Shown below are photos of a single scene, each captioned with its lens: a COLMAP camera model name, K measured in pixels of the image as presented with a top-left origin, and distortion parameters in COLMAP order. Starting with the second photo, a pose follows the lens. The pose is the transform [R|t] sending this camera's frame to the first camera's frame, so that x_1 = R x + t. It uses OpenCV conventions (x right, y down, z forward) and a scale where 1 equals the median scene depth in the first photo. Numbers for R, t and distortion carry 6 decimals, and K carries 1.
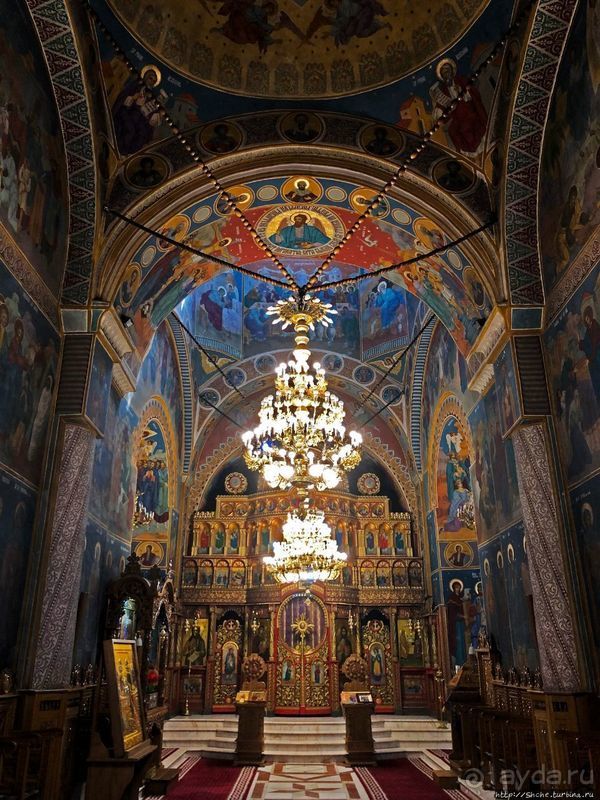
lens RADIAL K [[654.7, 0, 302.4], [0, 654.7, 392.3], [0, 0, 1]] dist [0.013267, -0.012268]
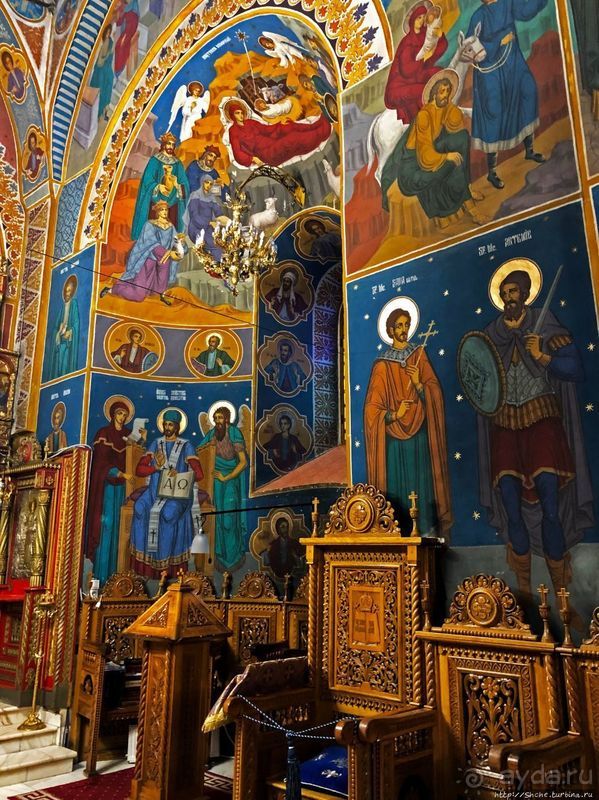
lens RADIAL K [[674.5, 0, 316.6], [0, 674.5, 383.8], [0, 0, 1]] dist [0.057643, -0.149976]
pose [[0.681016, 0.187101, 0.707962, -0.007351], [-0.269565, 0.962970, 0.004810, 0.233073], [-0.680847, -0.194118, 0.706234, 0.566919]]
